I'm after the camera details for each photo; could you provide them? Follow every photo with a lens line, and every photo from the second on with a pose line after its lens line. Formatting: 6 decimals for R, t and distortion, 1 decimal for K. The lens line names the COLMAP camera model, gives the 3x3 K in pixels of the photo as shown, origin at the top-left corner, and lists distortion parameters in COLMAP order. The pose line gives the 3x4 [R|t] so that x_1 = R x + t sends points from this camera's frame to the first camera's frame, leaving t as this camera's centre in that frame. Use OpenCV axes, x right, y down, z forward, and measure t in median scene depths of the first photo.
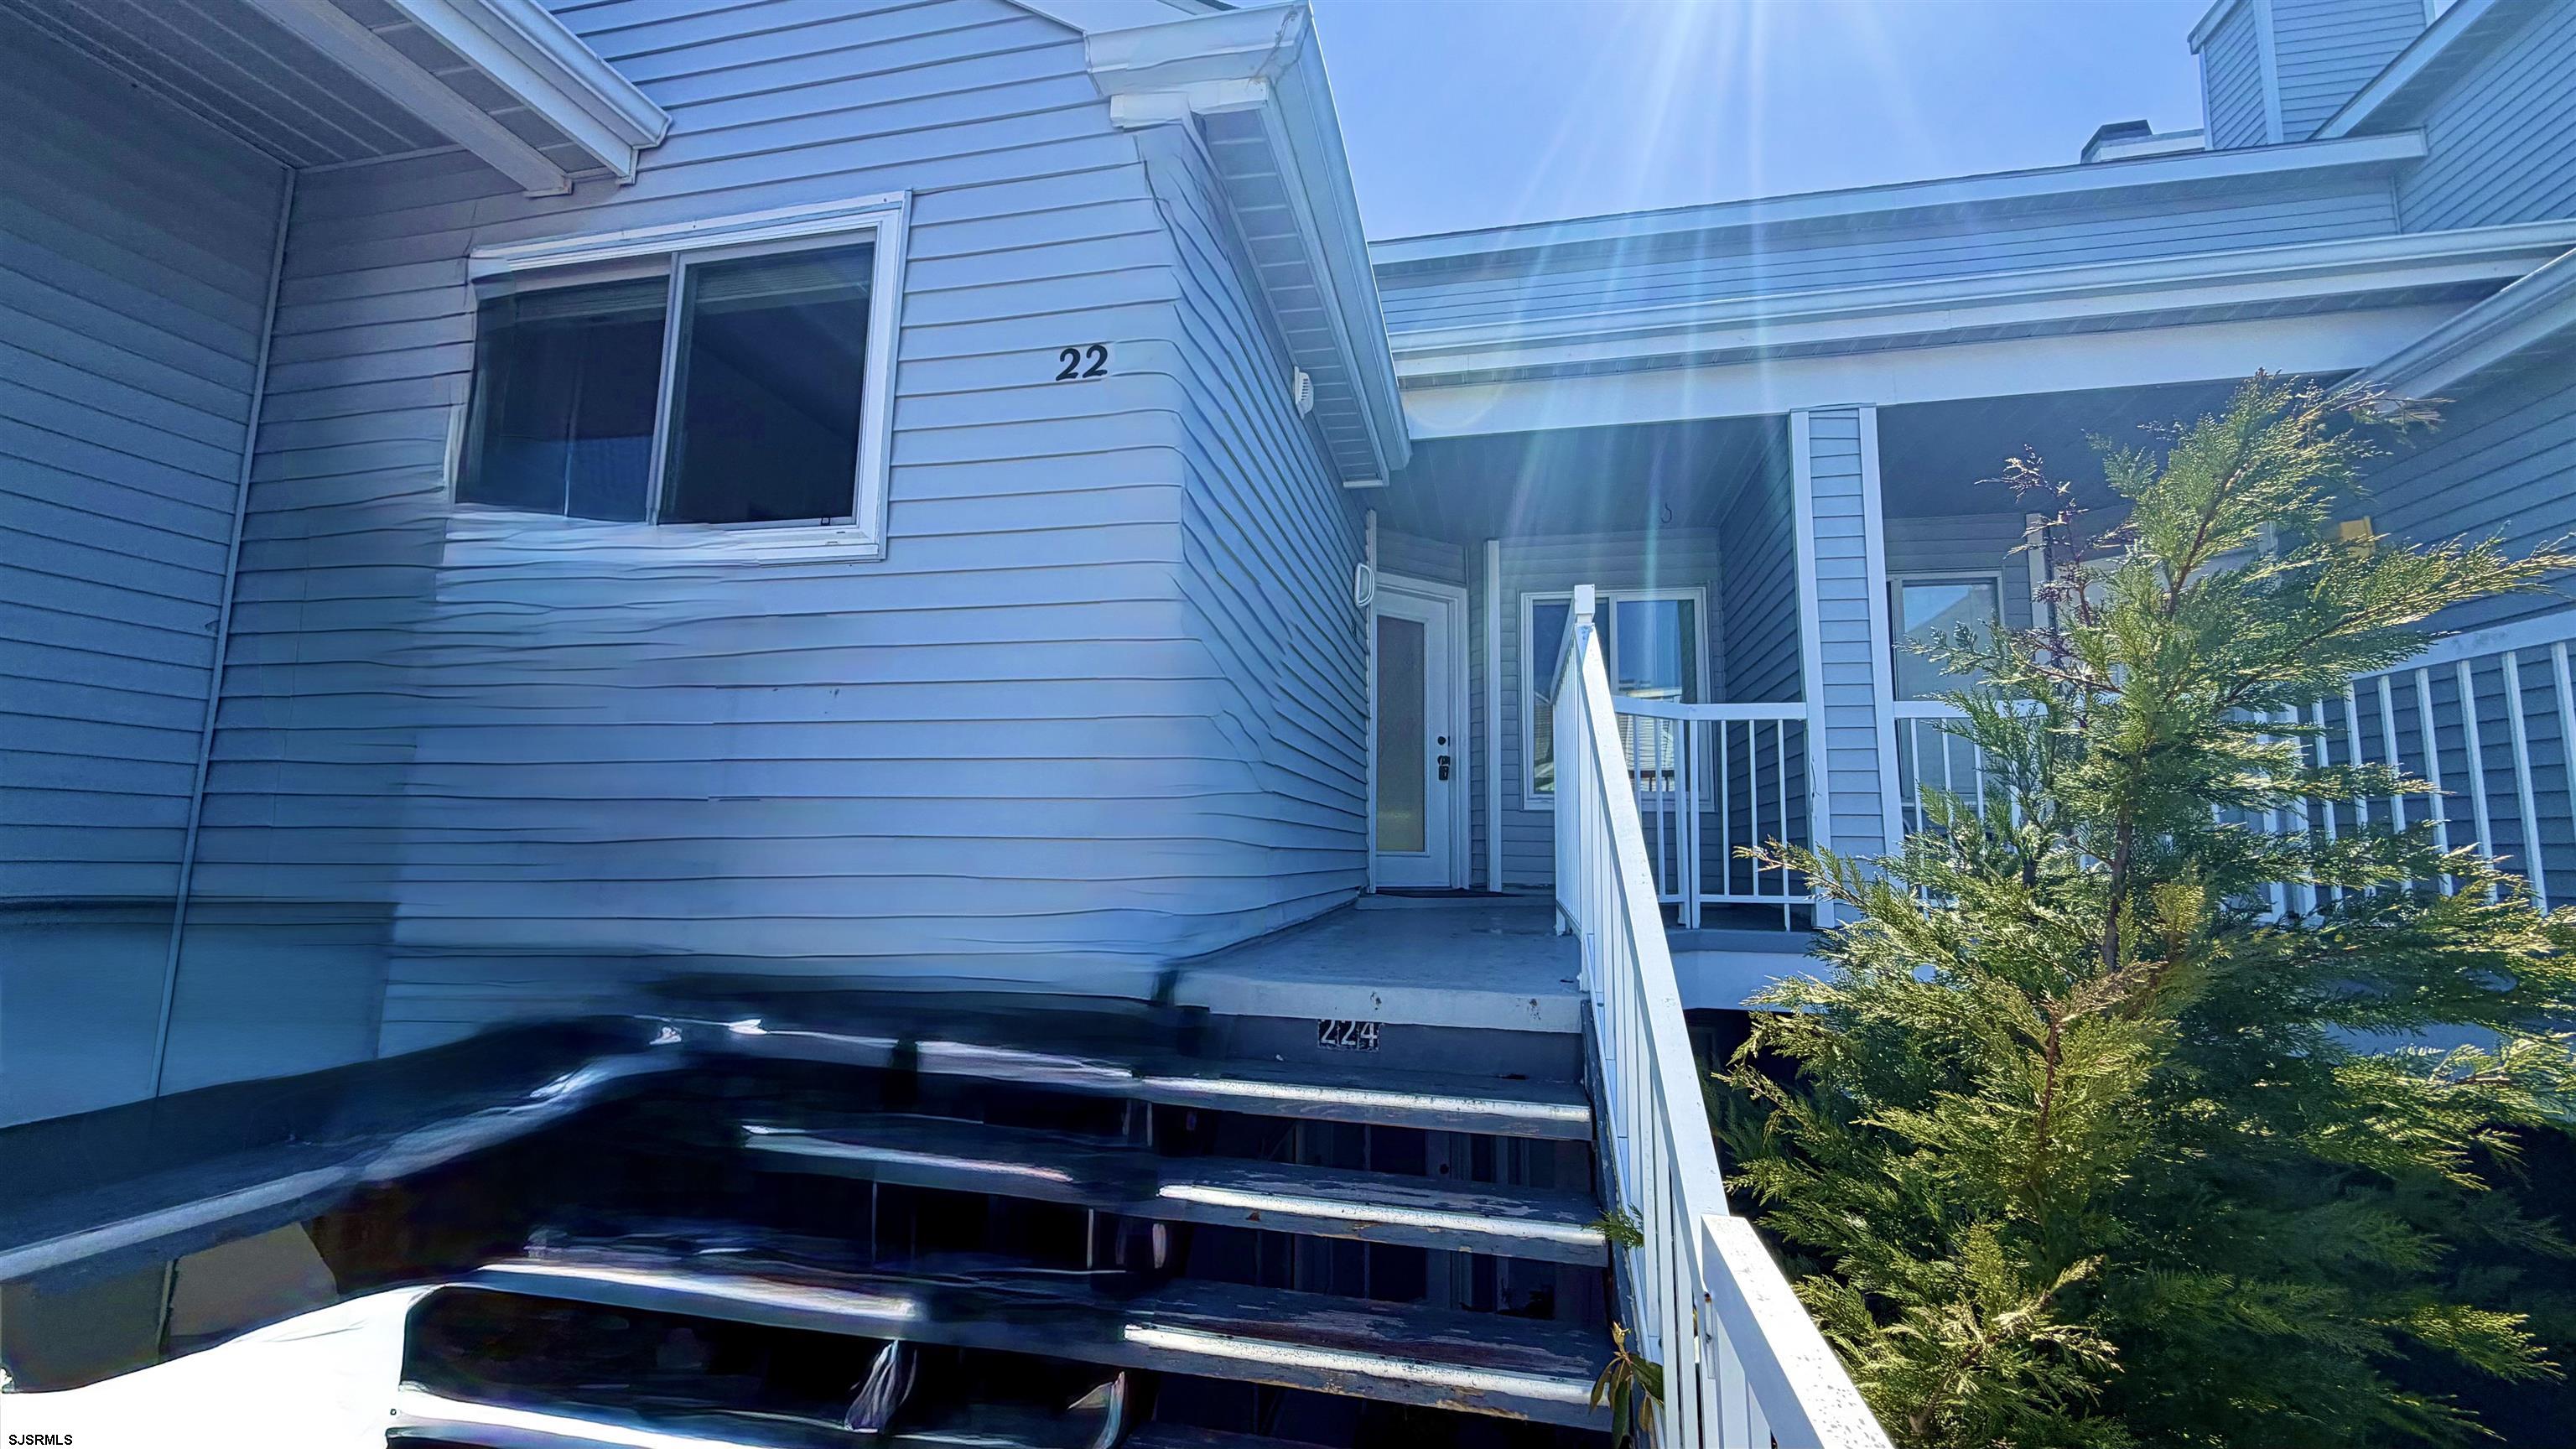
lens RADIAL K [[1029.2, 0, 1283.9], [0, 1029.2, 721.7], [0, 0, 1]] dist [0.000192, -0.000694]
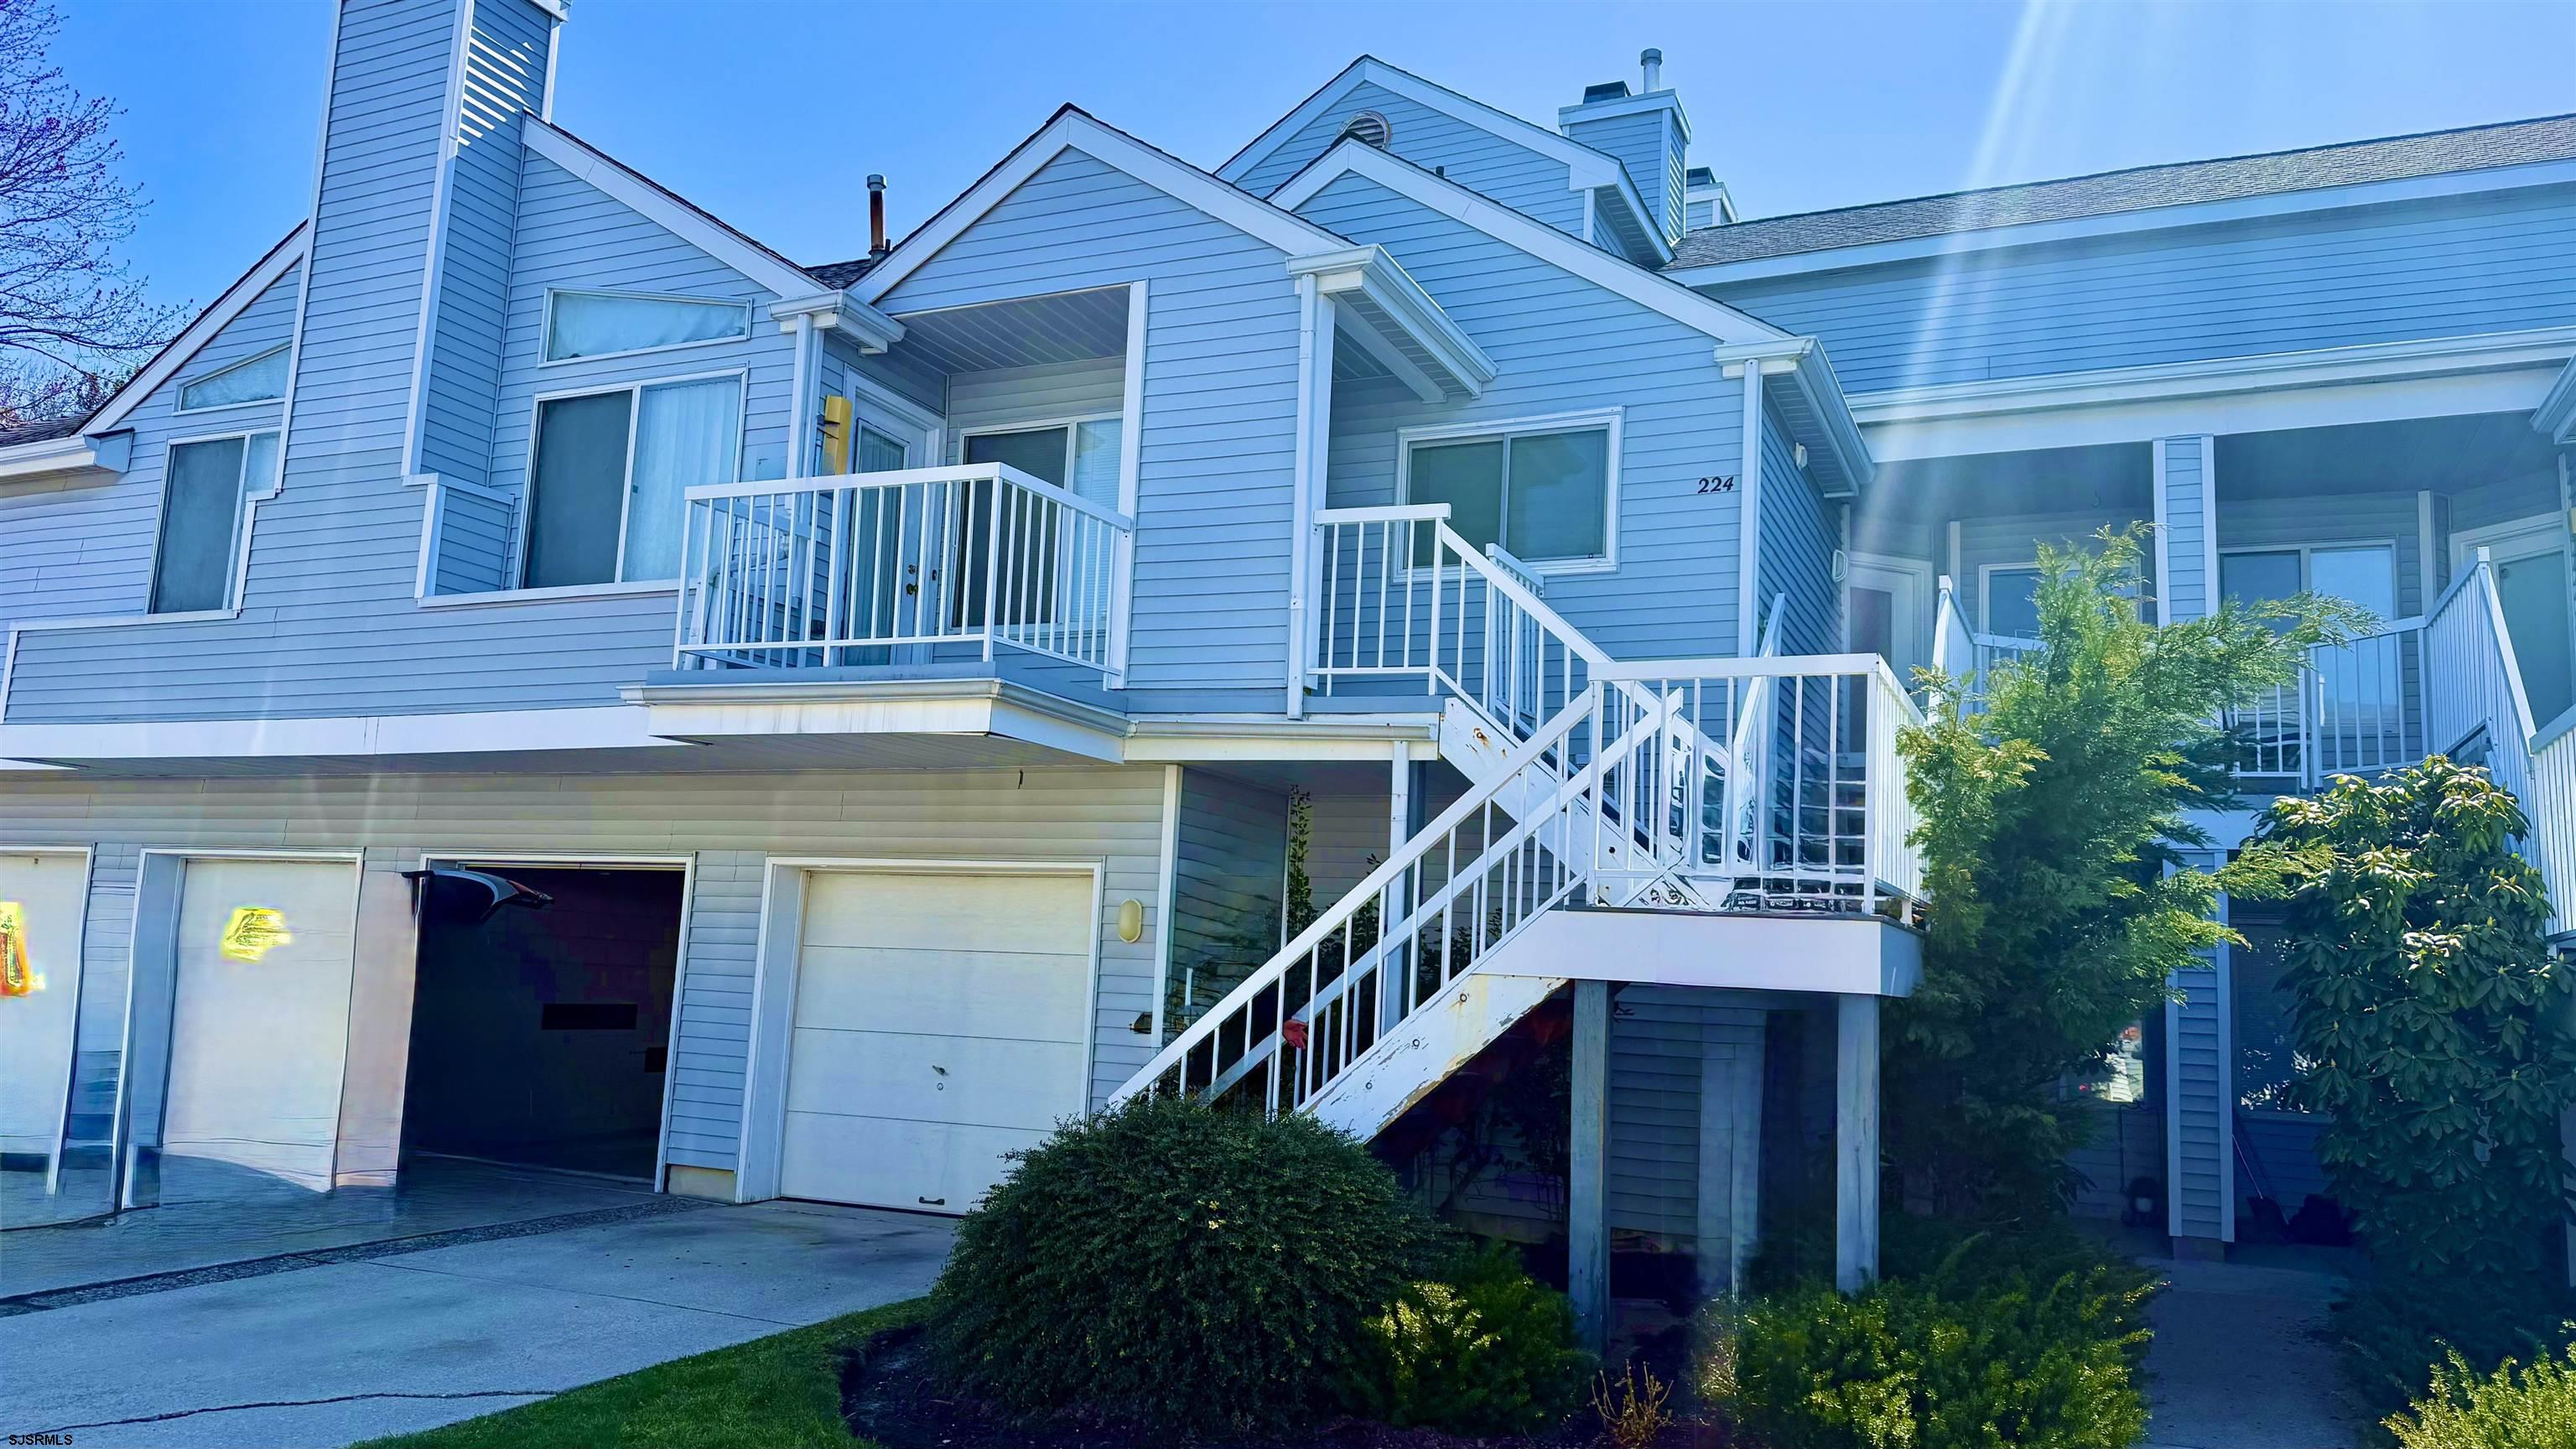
lens RADIAL K [[1809.1, 0, 1285.5], [0, 1809.1, 728.1], [0, 0, 1]] dist [0.005584, 0.000791]
pose [[0.974974, -0.005830, -0.222243, -0.194320], [0.001110, 0.999771, -0.021359, 0.238930], [0.222316, 0.020578, 0.974757, -2.707357]]
